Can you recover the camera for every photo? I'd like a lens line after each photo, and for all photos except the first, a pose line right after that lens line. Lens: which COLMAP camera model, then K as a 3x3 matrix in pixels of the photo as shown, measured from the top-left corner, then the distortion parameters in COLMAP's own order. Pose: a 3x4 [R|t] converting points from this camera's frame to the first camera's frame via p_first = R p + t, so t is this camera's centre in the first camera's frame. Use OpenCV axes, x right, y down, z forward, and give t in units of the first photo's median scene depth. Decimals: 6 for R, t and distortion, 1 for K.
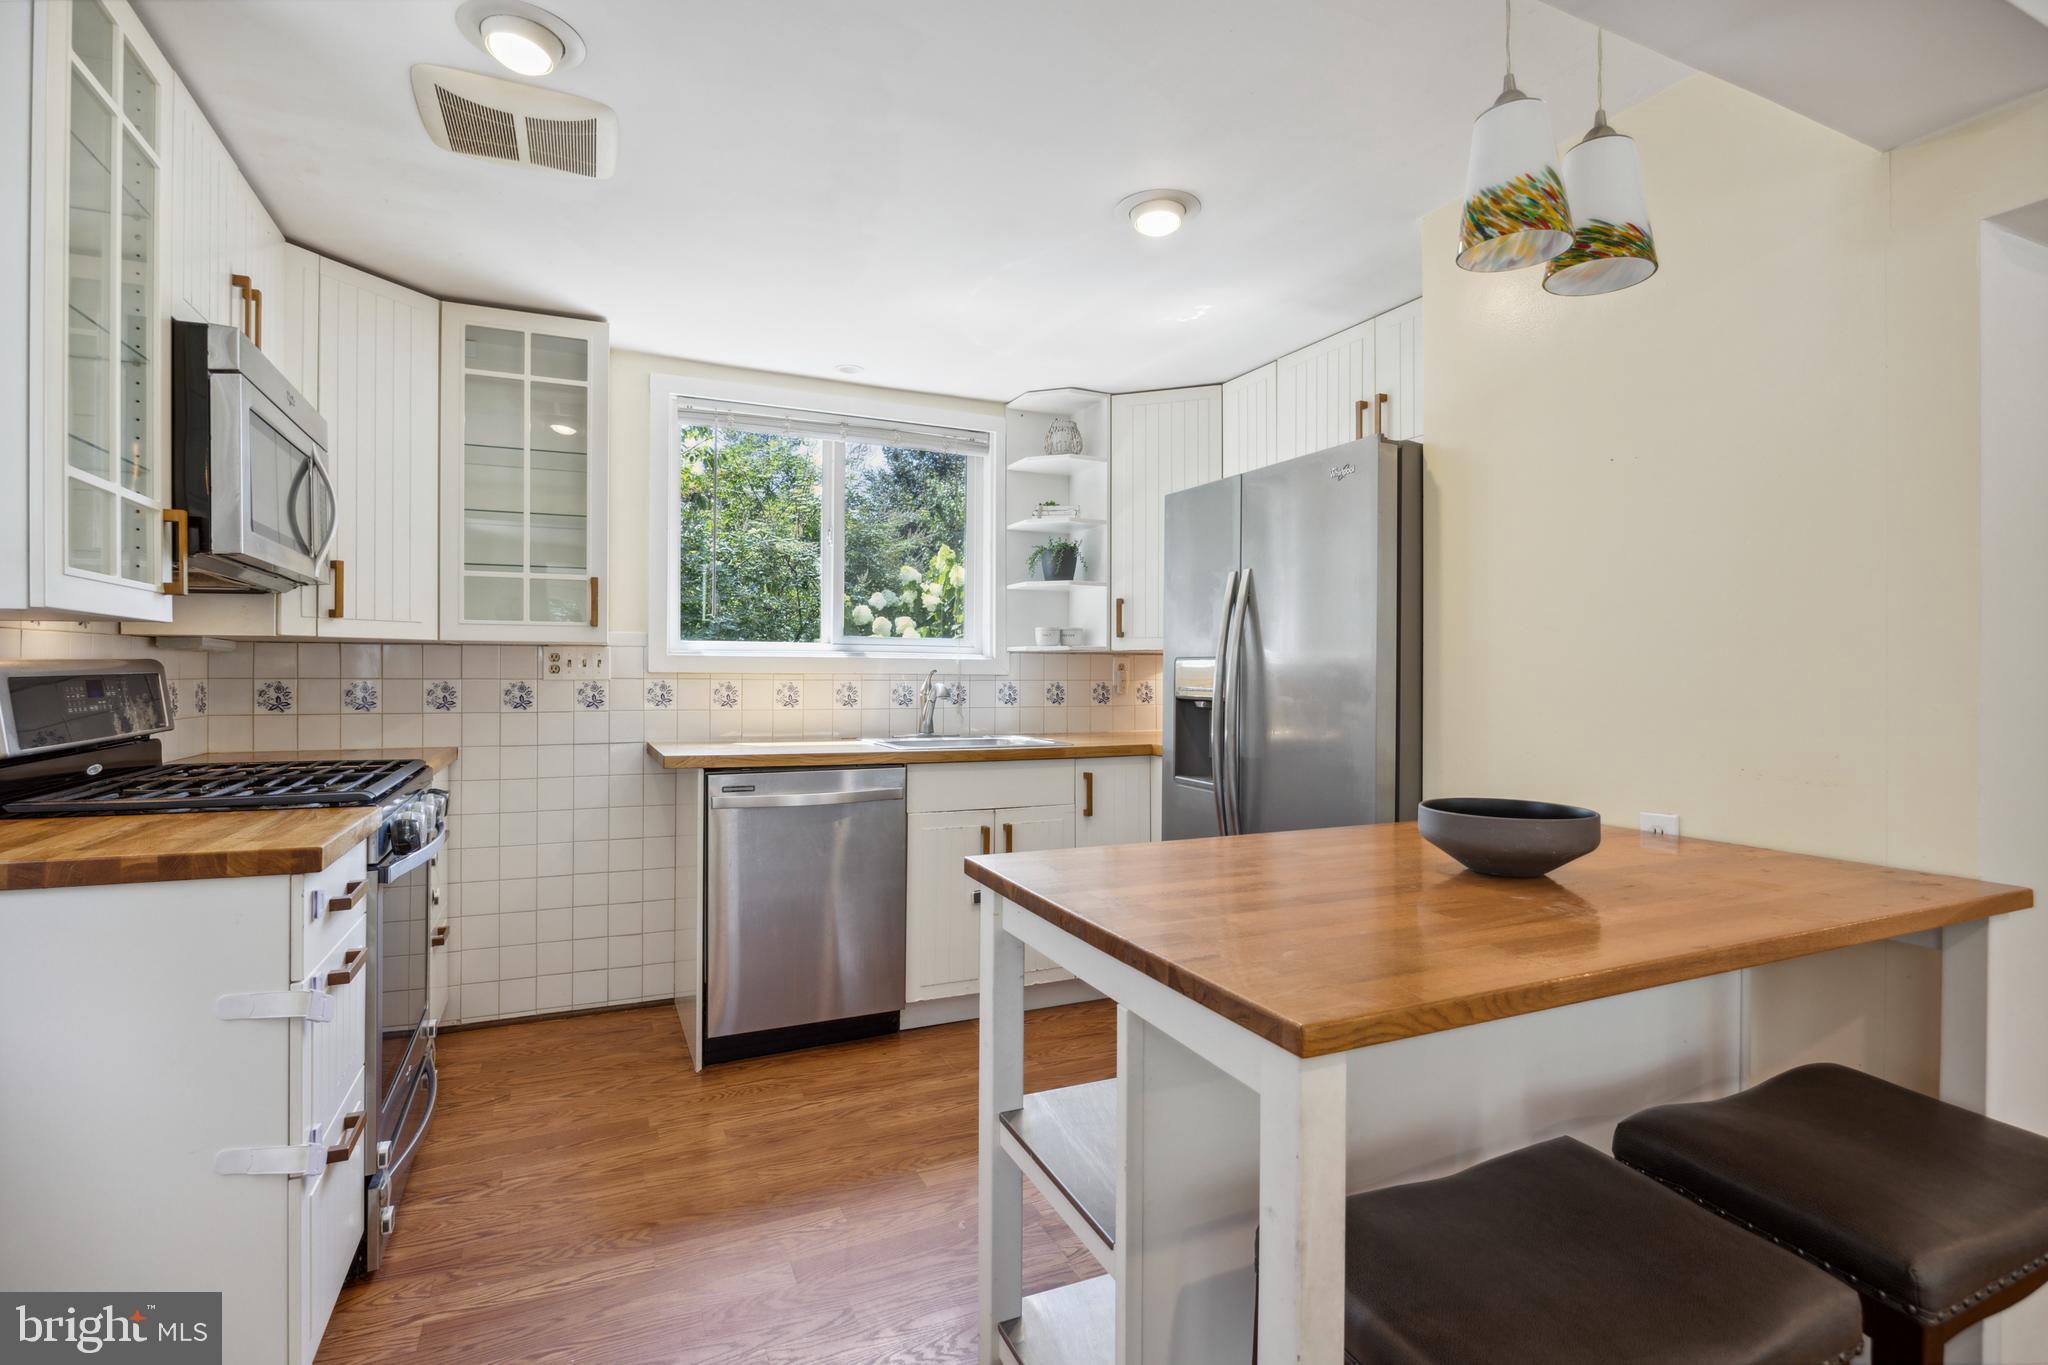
lens RADIAL K [[984.3, 0, 1026.7], [0, 984.3, 676.6], [0, 0, 1]] dist [-0.010431, -0.001317]
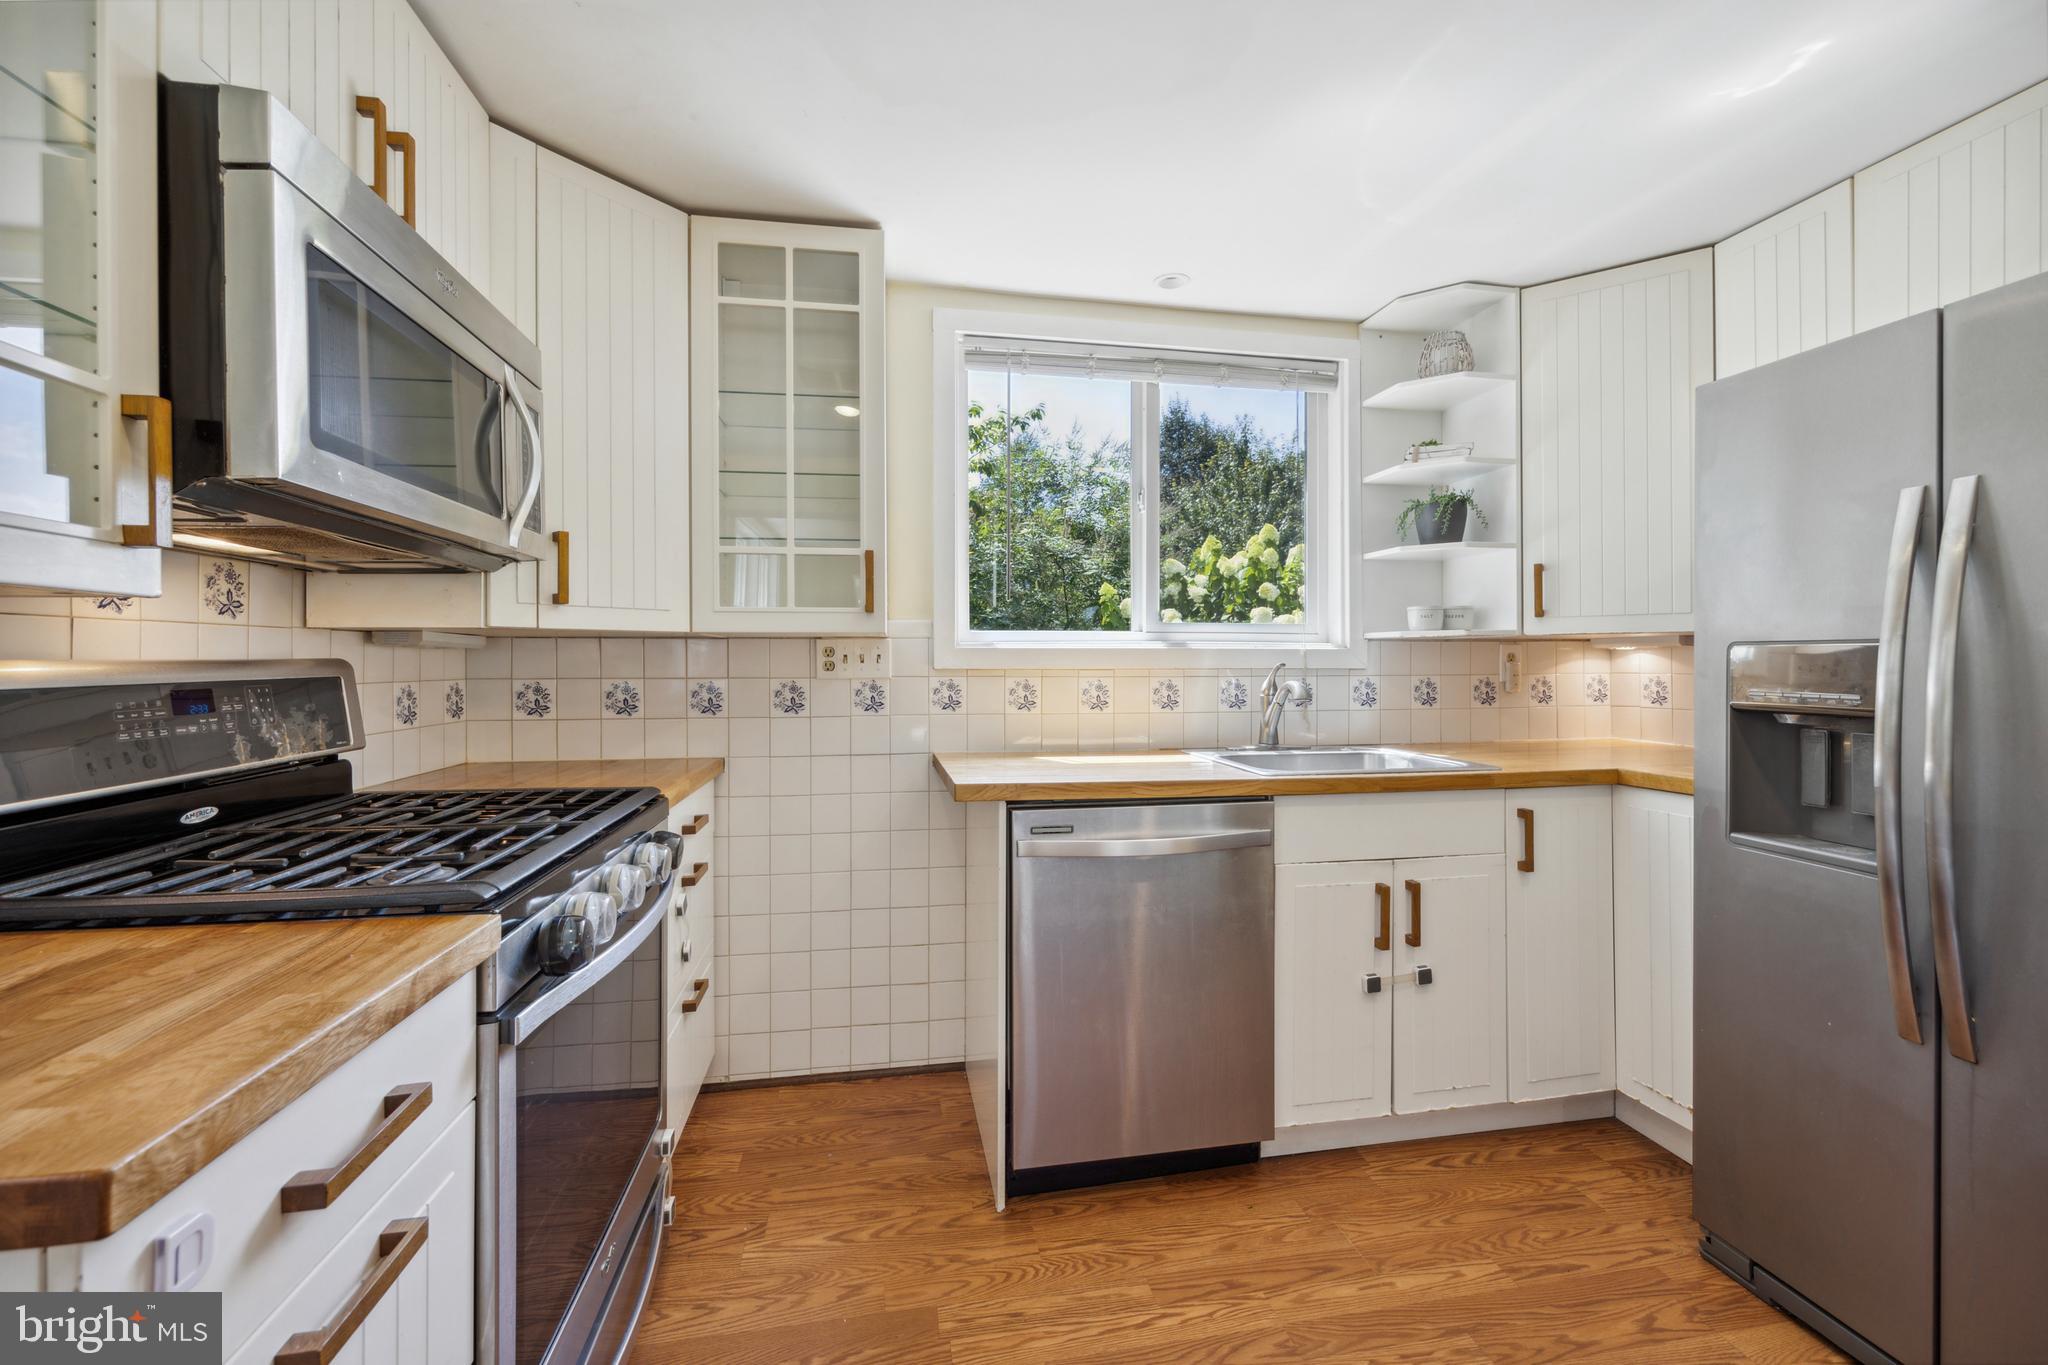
lens RADIAL K [[852.7, 0, 1024.5], [0, 852.7, 673.5], [0, 0, 1]] dist [0.000898, 0.000122]
pose [[0.966230, -0.003042, -0.257662, -0.139260], [0.005471, 0.999947, 0.008713, -0.006801], [0.257622, -0.009829, 0.966196, 0.359181]]
